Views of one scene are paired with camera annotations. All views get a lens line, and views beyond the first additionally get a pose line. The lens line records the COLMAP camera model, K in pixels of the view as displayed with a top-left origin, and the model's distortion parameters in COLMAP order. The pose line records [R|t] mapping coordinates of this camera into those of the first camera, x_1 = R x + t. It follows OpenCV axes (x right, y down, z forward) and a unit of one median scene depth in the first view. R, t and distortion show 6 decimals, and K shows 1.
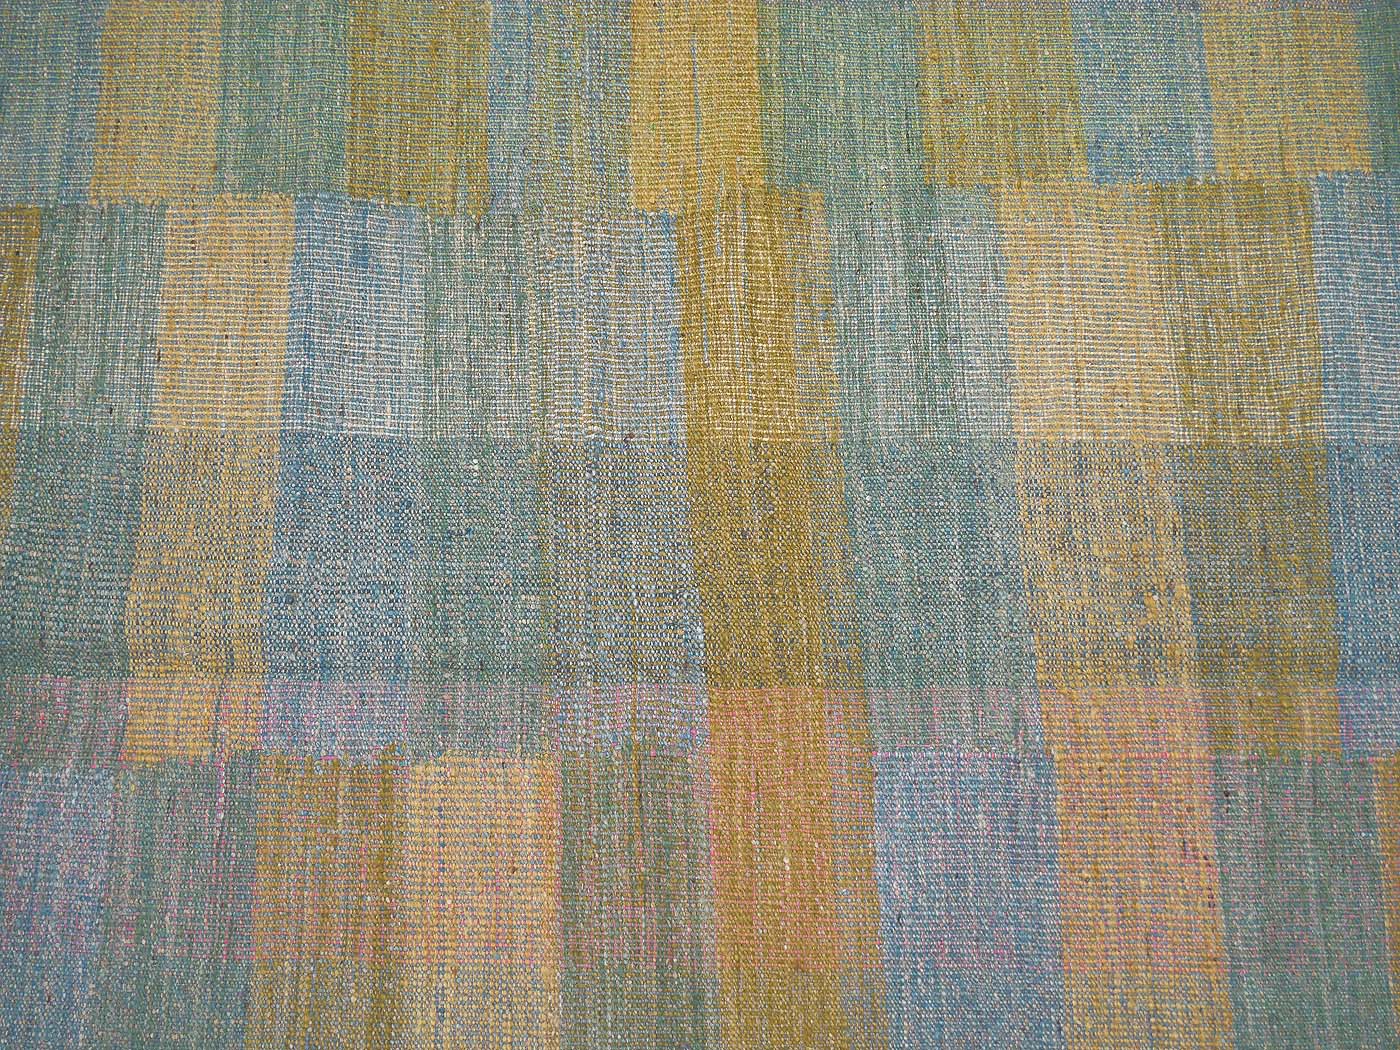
lens RADIAL K [[1798.0, 0, 704.1], [0, 1798.0, 525.7], [0, 0, 1]] dist [0.026807, 0.000000]
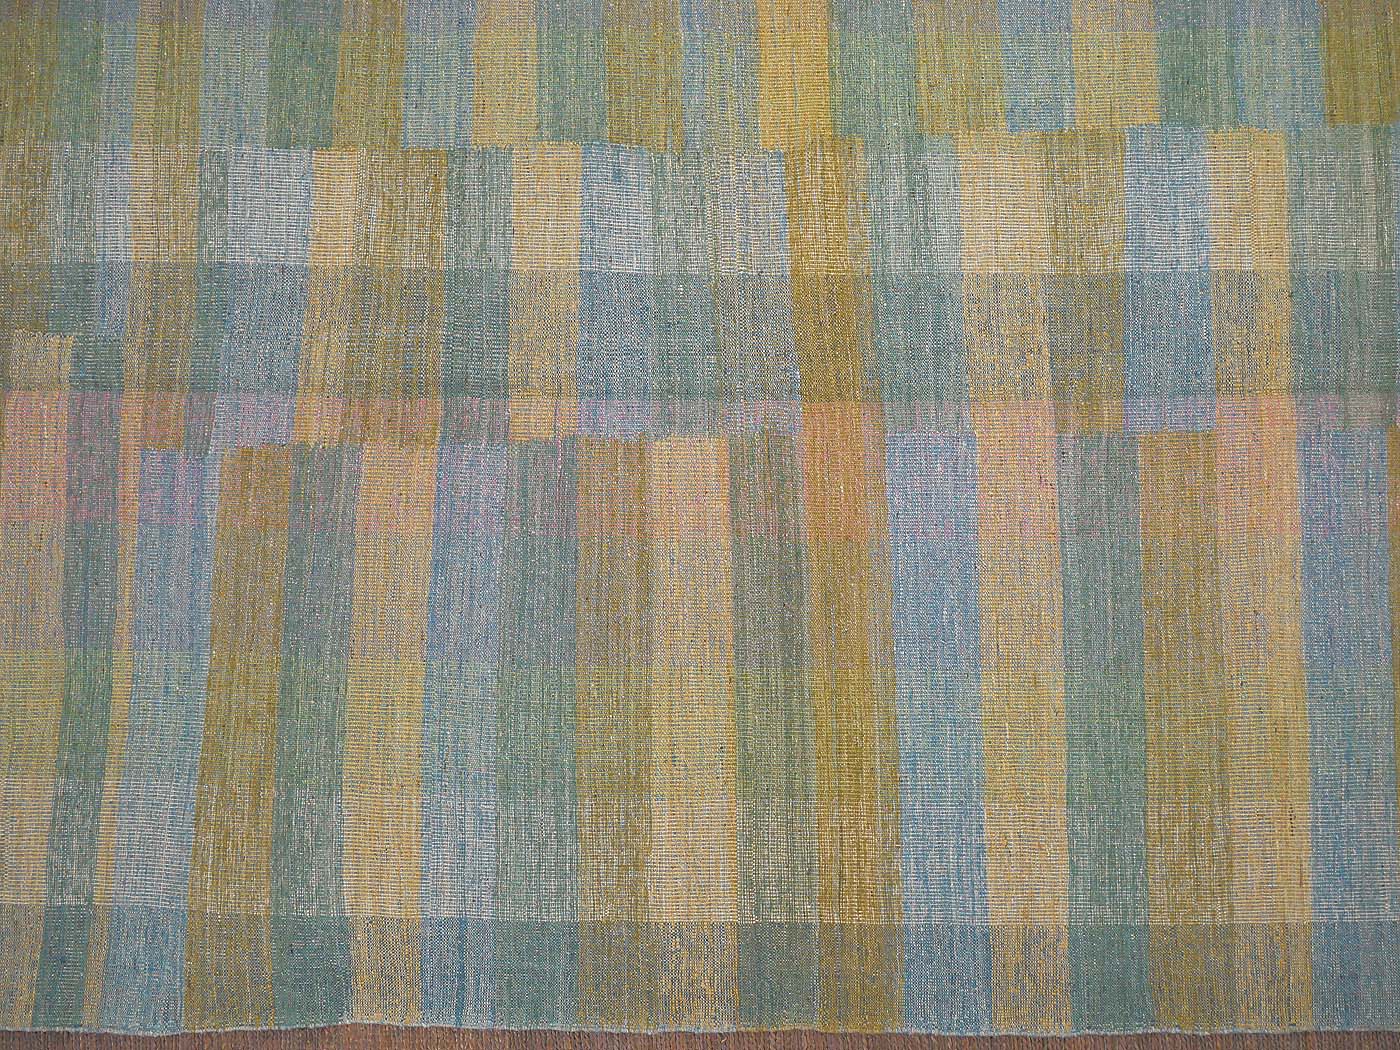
lens RADIAL K [[2239.5, 0, 702.7], [0, 2239.5, 525.4], [0, 0, 1]] dist [0.044572, 0.000000]
pose [[0.999568, -0.003024, -0.029228, -0.034802], [0.006395, 0.993237, 0.115927, -0.059563], [0.028679, -0.116064, 0.992828, -1.415915]]
